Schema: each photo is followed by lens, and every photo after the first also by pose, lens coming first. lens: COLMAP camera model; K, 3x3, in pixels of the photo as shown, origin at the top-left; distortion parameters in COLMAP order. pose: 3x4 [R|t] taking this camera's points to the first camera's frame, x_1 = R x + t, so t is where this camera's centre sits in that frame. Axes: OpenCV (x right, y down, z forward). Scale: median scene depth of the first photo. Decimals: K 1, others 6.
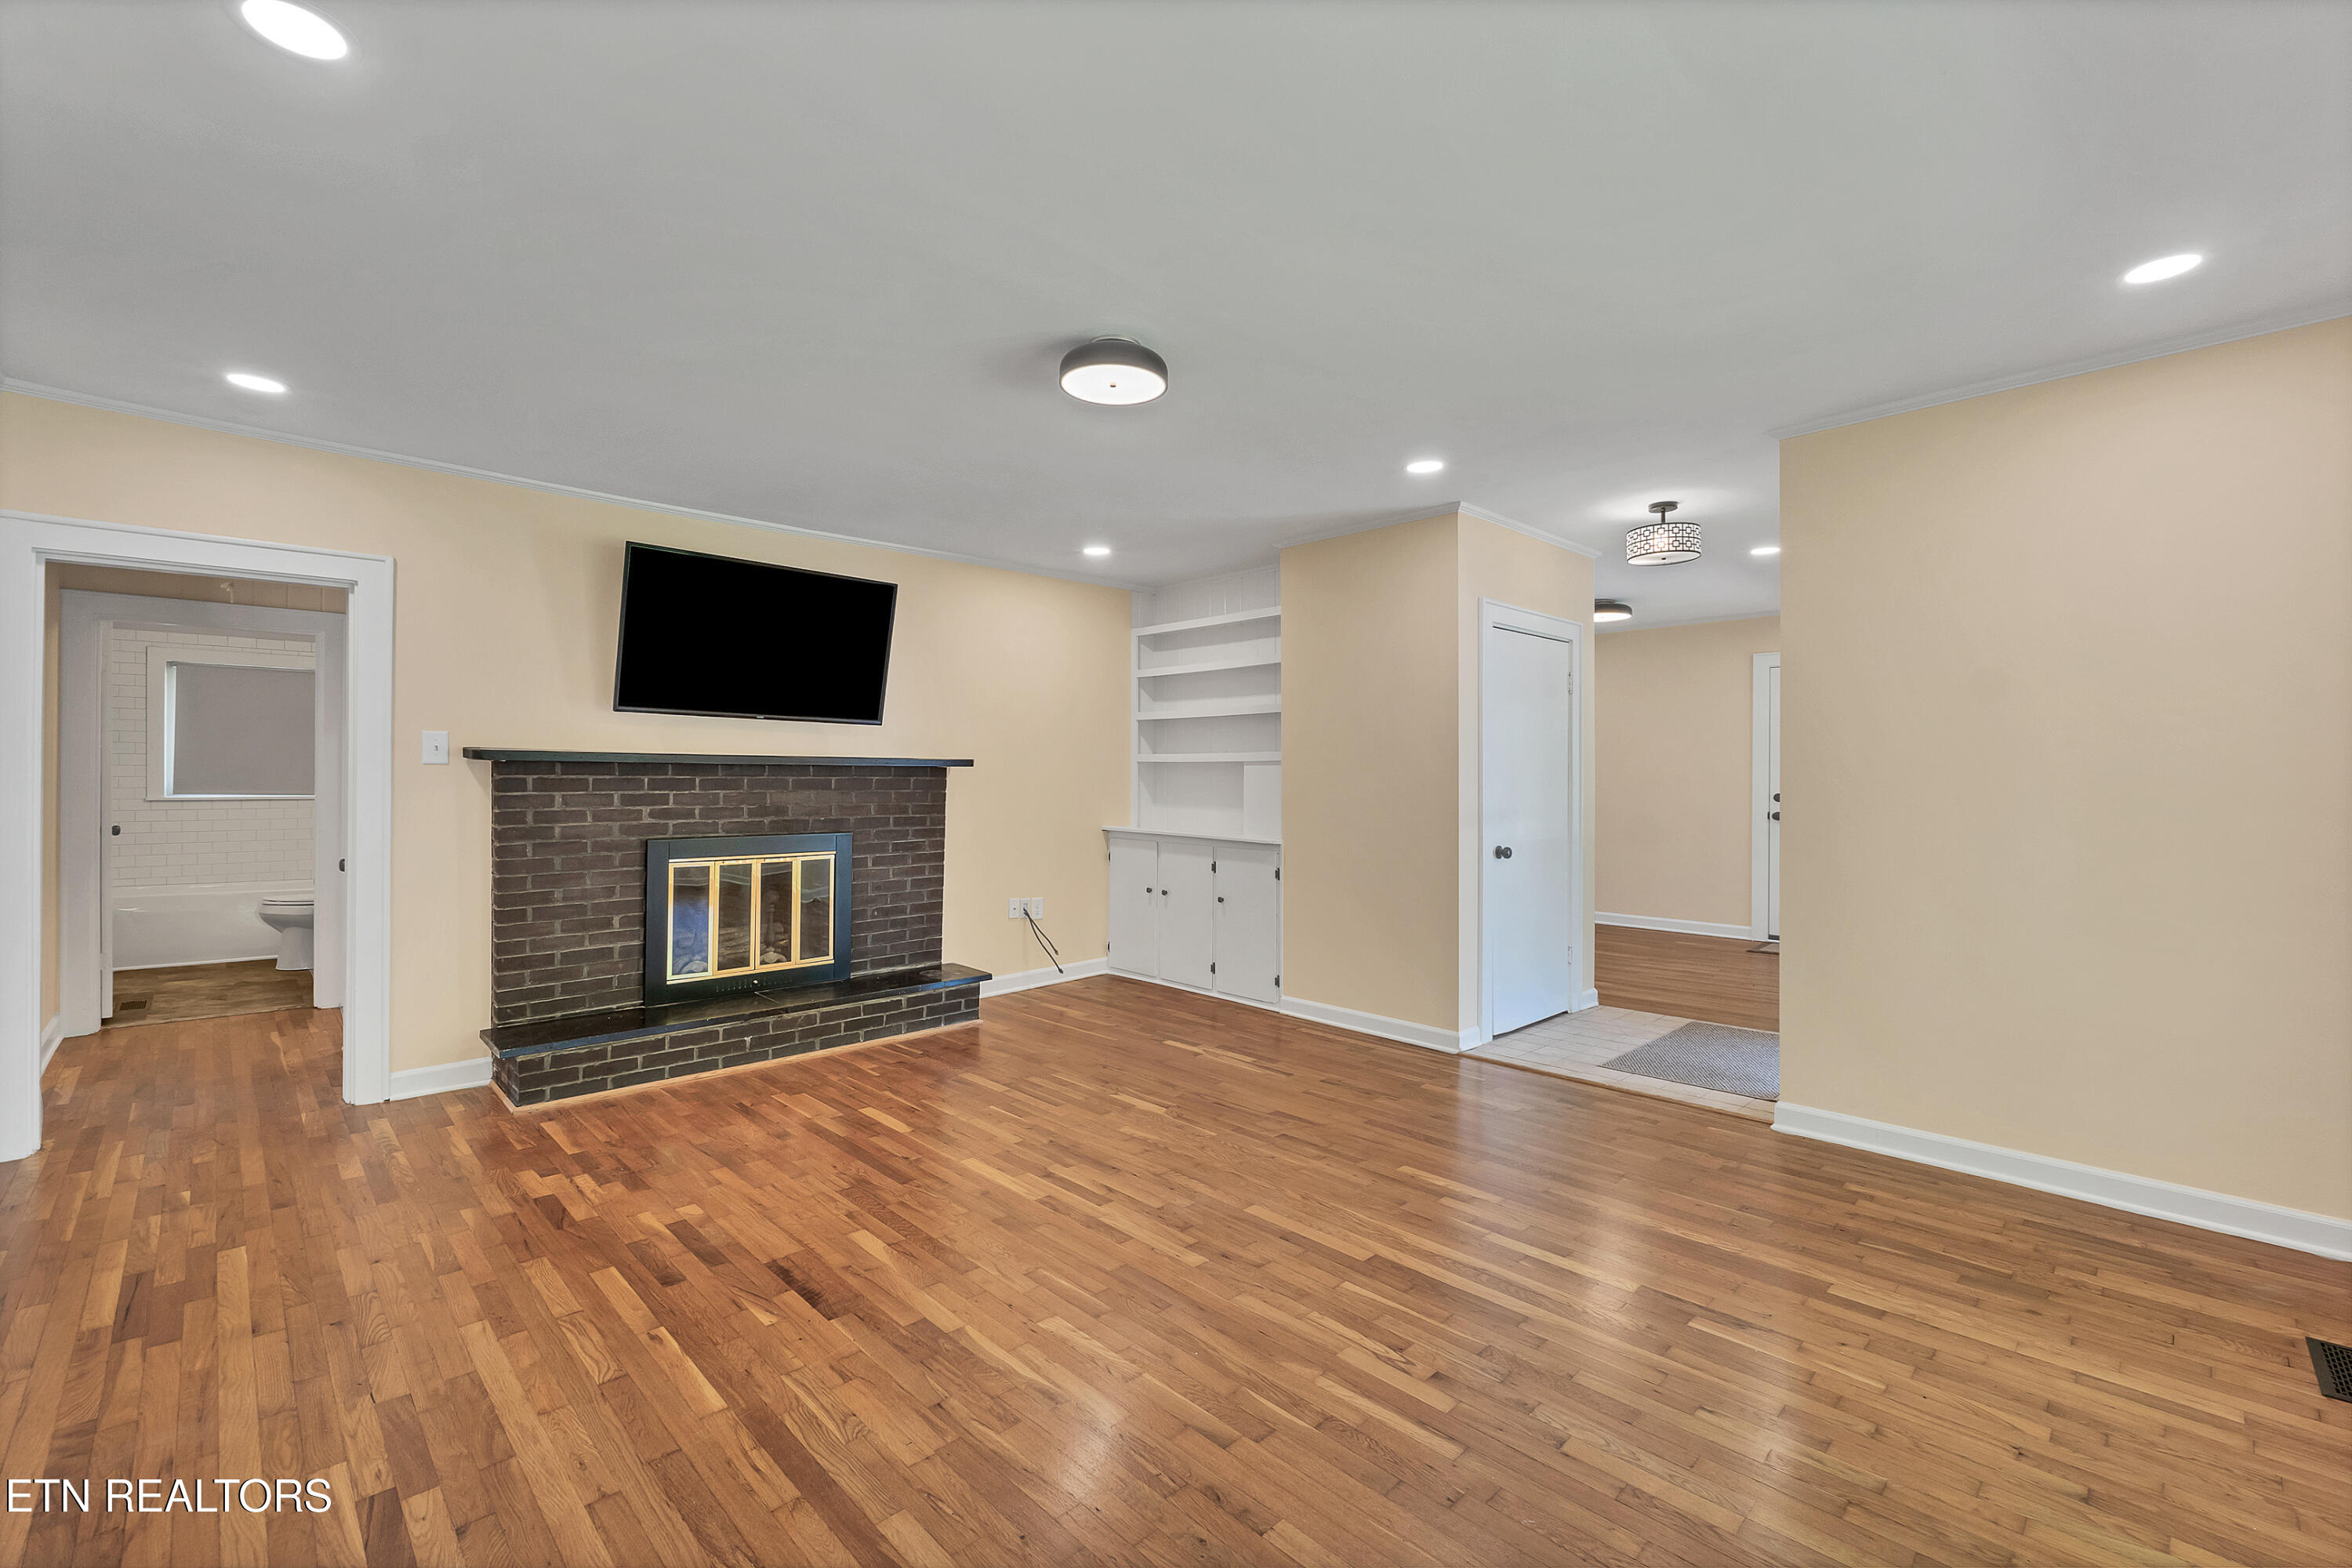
lens RADIAL K [[990.0, 0, 1205.7], [0, 990.0, 770.4], [0, 0, 1]] dist [-0.000953, 0.000074]
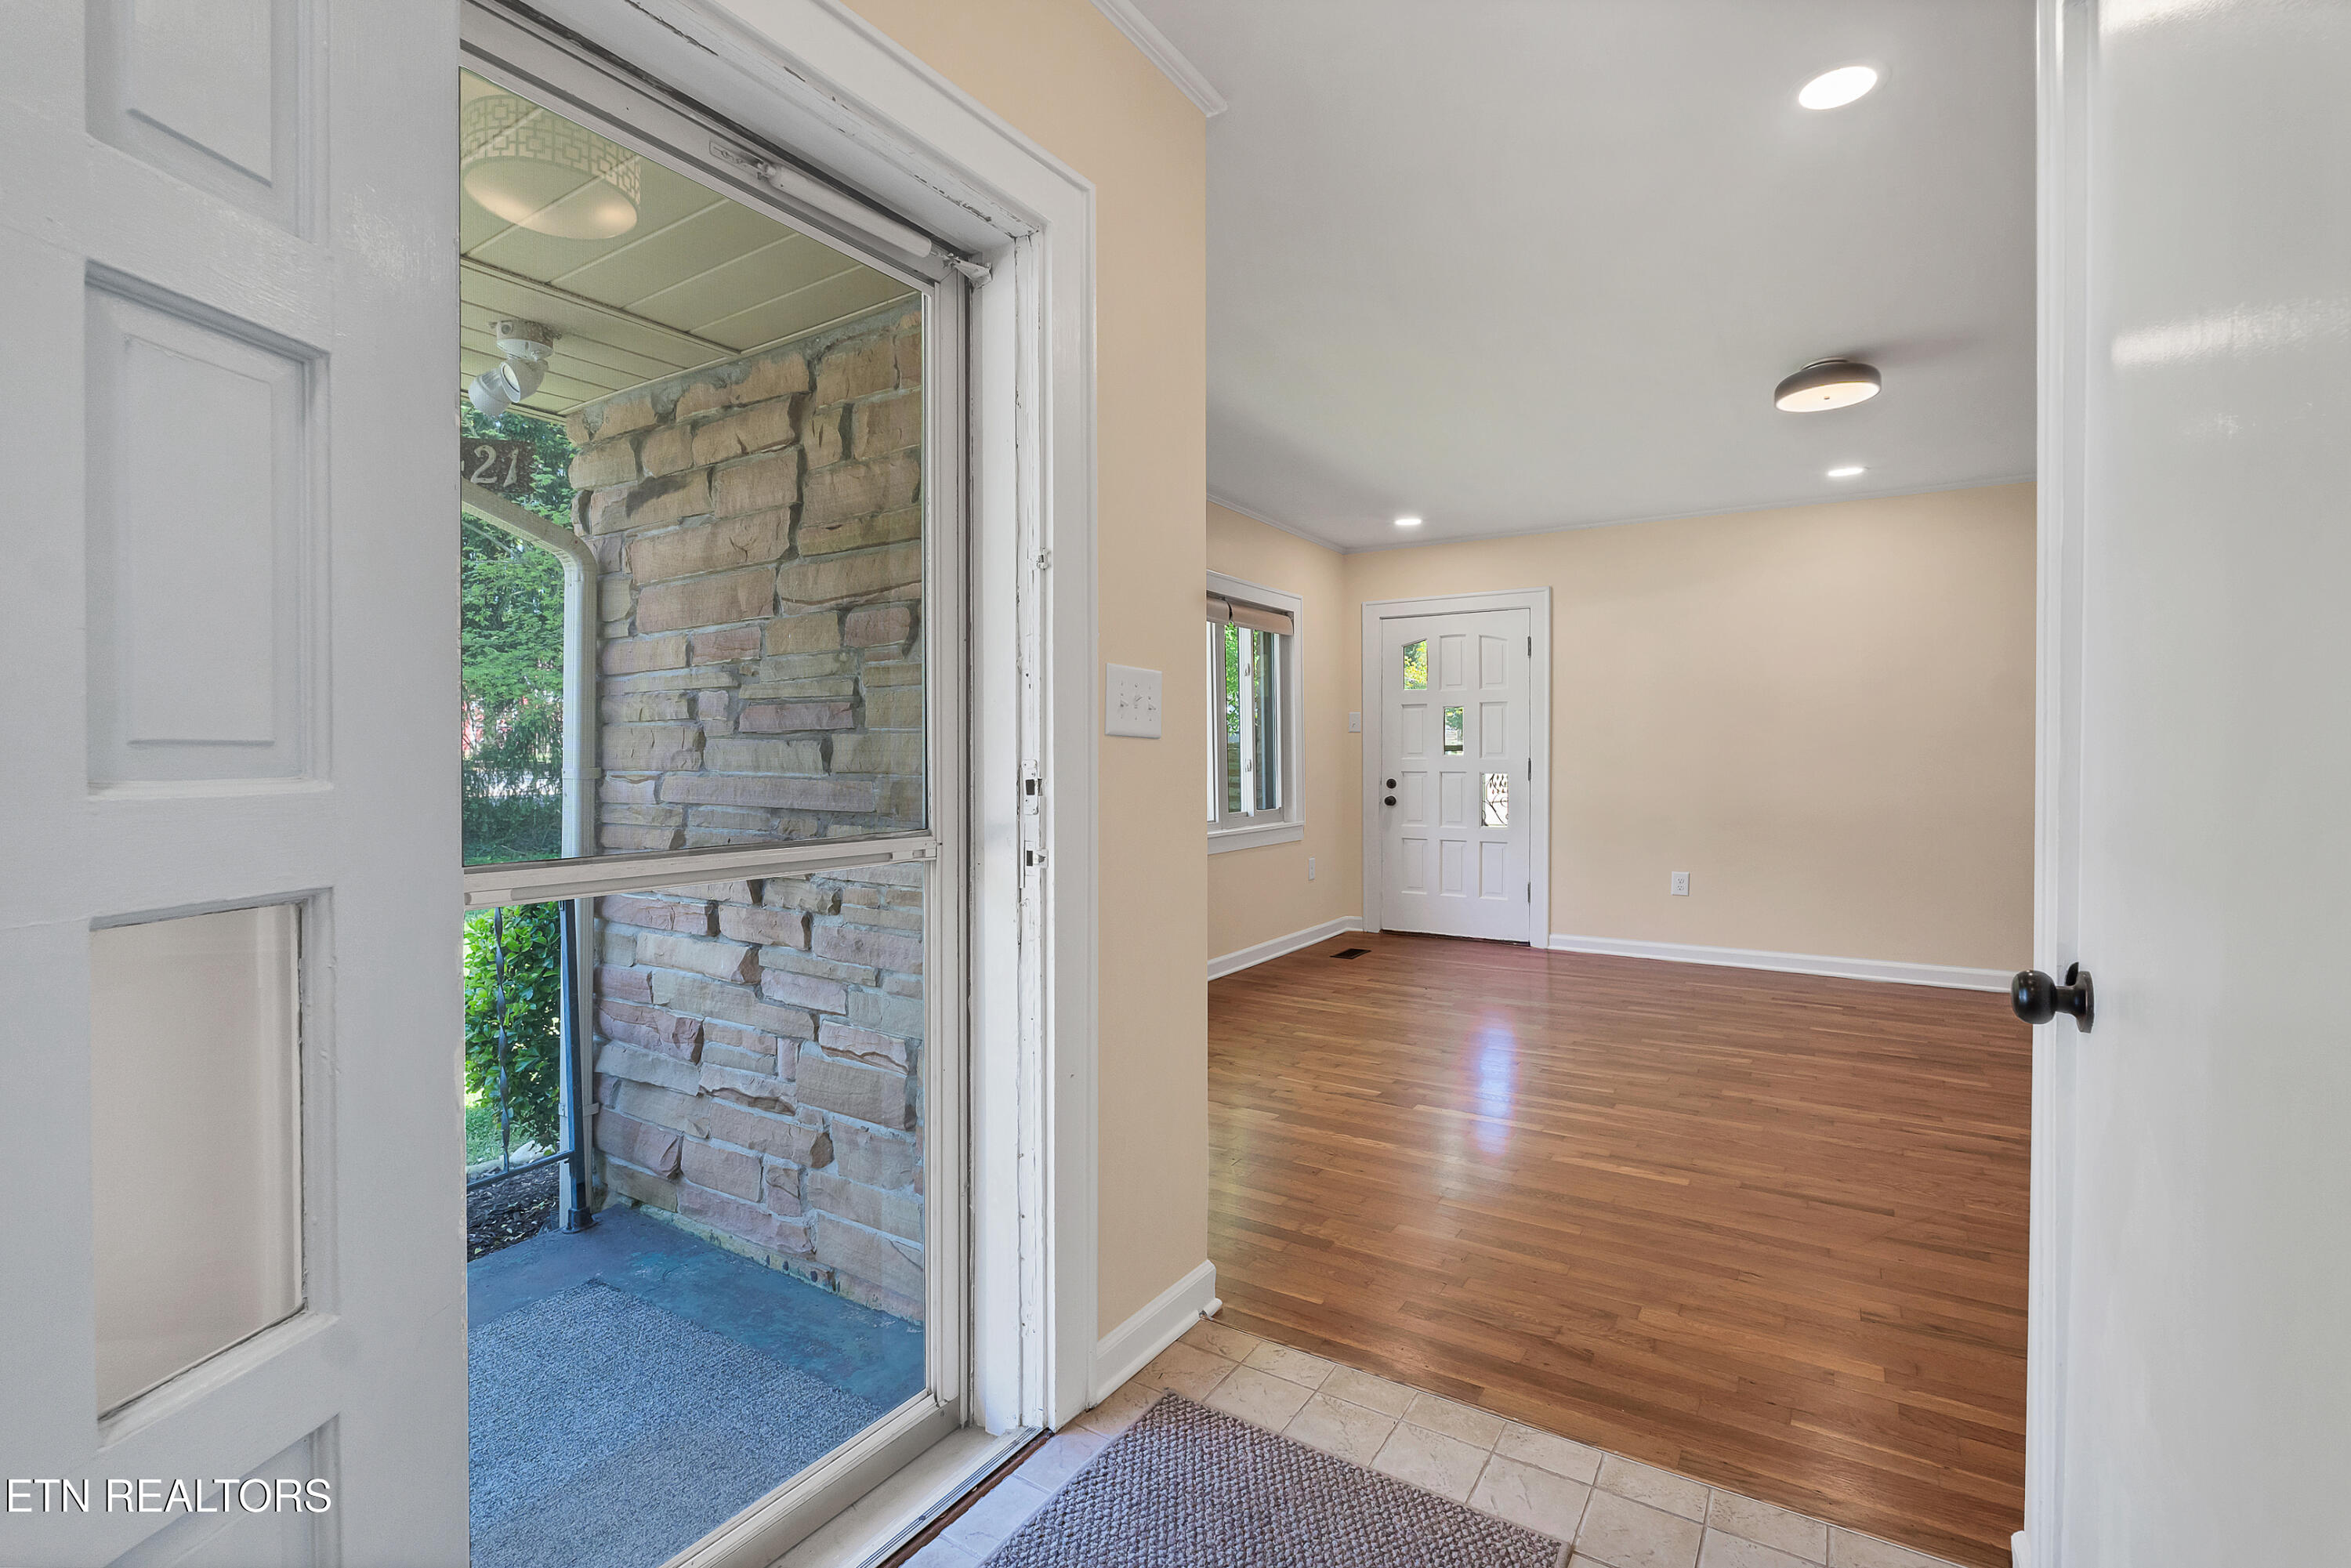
lens RADIAL K [[1069.0, 0, 1167.7], [0, 1069.0, 766.6], [0, 0, 1]] dist [-0.000390, 0.000324]
pose [[-0.976889, -0.002707, -0.213730, 0.628615], [-0.003086, 0.999994, 0.001441, 0.038683], [0.213725, 0.002067, -0.976892, 1.370401]]
